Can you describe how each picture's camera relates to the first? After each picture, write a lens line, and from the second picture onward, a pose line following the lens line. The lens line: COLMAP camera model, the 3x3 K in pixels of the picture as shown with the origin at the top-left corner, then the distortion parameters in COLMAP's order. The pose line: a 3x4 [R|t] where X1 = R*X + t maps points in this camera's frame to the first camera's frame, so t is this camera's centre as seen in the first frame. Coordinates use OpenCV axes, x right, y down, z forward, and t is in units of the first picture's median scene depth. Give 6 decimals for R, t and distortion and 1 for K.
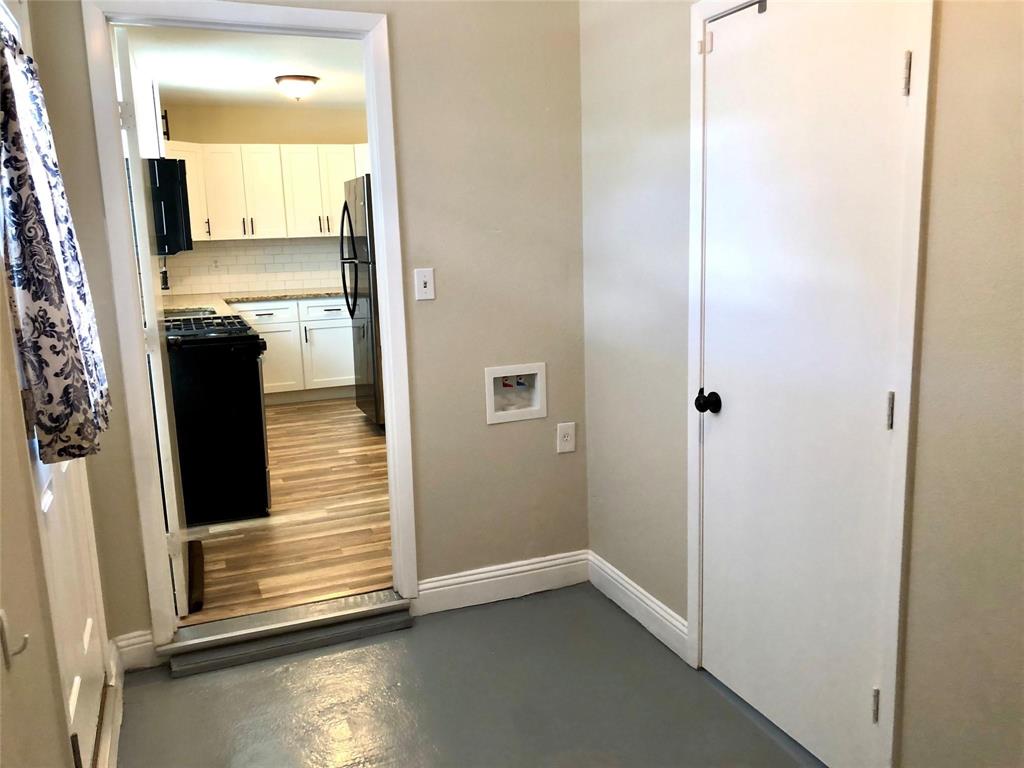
lens RADIAL K [[827.0, 0, 512.0], [0, 827.0, 384.0], [0, 0, 1]] dist [0.064526, -0.076985]
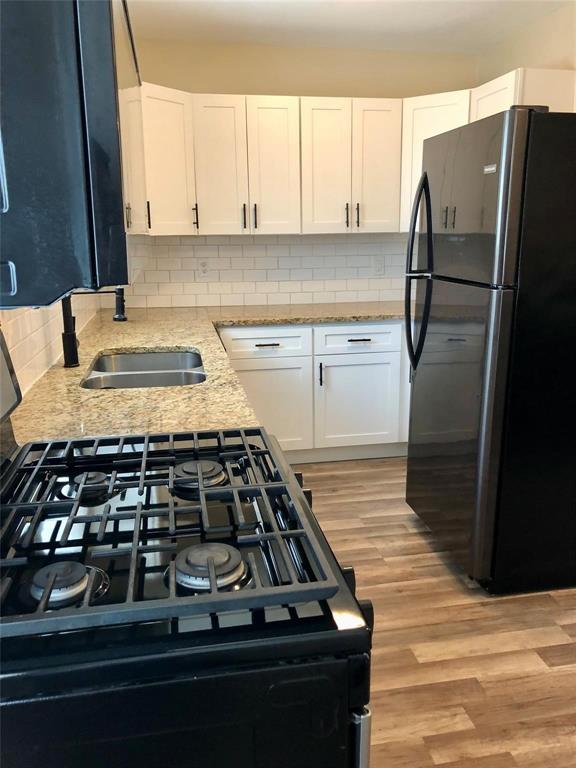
lens RADIAL K [[620.3, 0, 300.9], [0, 620.3, 382.9], [0, 0, 1]] dist [0.064526, -0.076985]
pose [[0.982989, 0.064179, -0.172086, -0.177603], [-0.054419, 0.996662, 0.060851, -0.084607], [0.175417, -0.050451, 0.983201, 0.489959]]
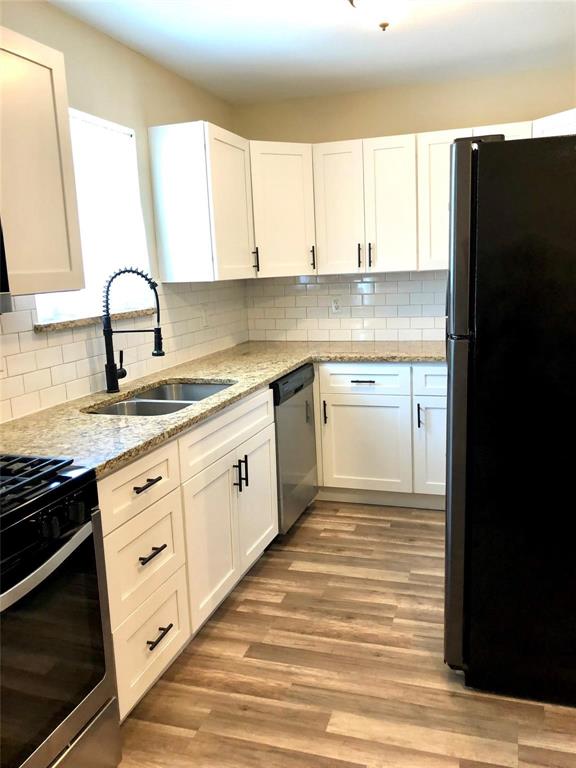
lens RADIAL K [[618.2, 0, 307.3], [0, 618.2, 385.1], [0, 0, 1]] dist [0.011892, 0.011954]
pose [[0.778028, 0.109720, -0.618574, -0.013686], [-0.095419, 0.993846, 0.056269, -0.105161], [0.620941, 0.015245, 0.783709, 0.563757]]
